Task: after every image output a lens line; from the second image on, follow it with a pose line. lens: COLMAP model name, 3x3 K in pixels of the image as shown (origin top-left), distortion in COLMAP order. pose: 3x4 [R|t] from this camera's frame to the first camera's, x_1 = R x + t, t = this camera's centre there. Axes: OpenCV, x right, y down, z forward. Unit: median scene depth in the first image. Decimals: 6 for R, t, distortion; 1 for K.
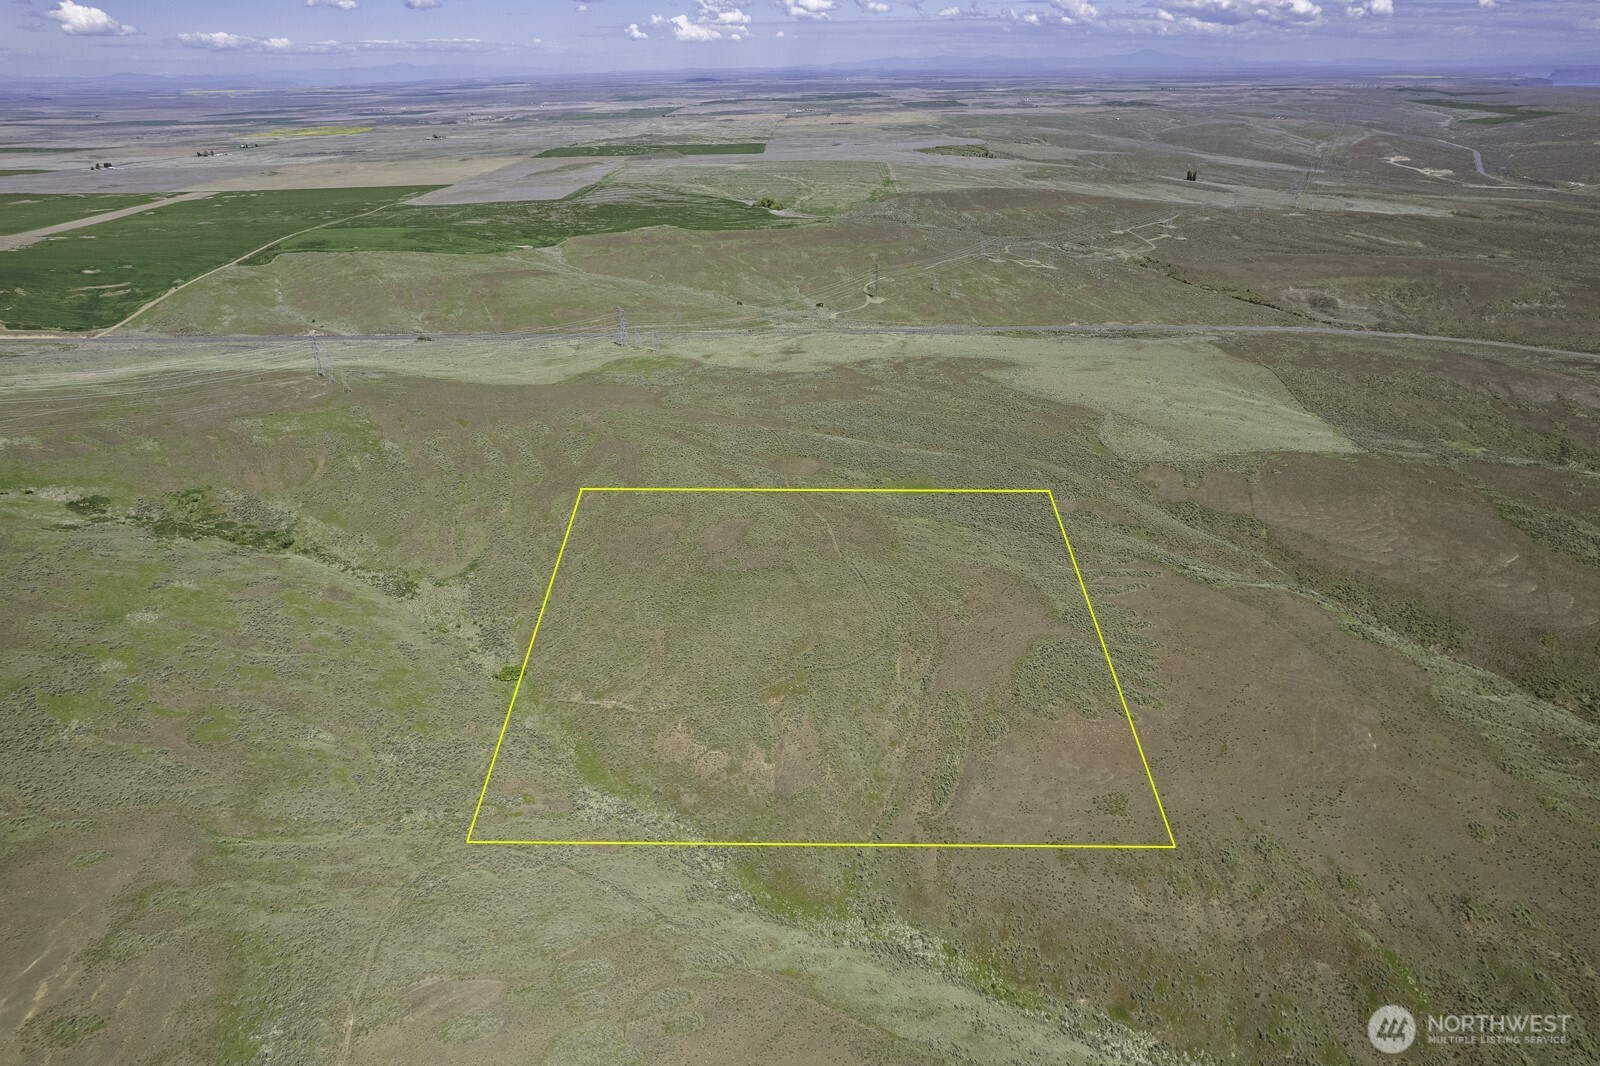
lens RADIAL K [[1027.9, 0, 810.1], [0, 1027.9, 533.0], [0, 0, 1]] dist [-0.082276, 0.075042]
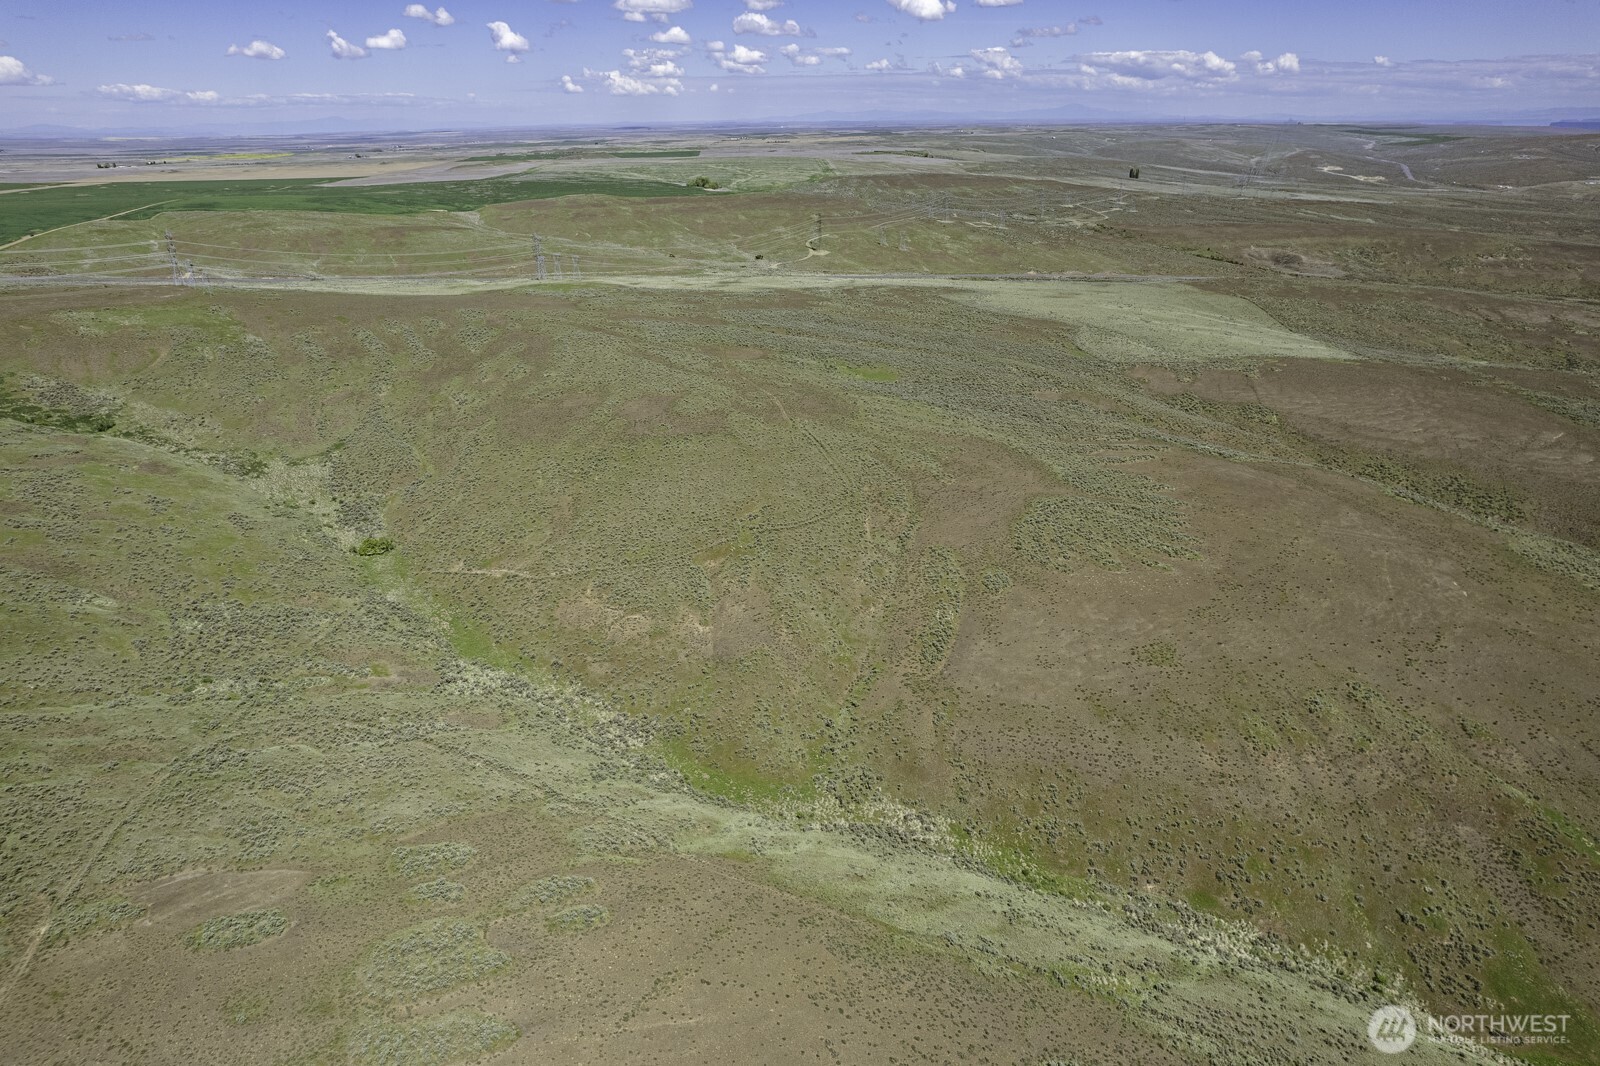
lens RADIAL K [[1027.9, 0, 810.1], [0, 1027.9, 533.0], [0, 0, 1]] dist [-0.082276, 0.075042]
pose [[0.998190, -0.016821, 0.057746, -0.004833], [0.020022, 0.998268, -0.055318, 0.185952], [-0.056715, 0.056374, 0.996798, 0.215460]]
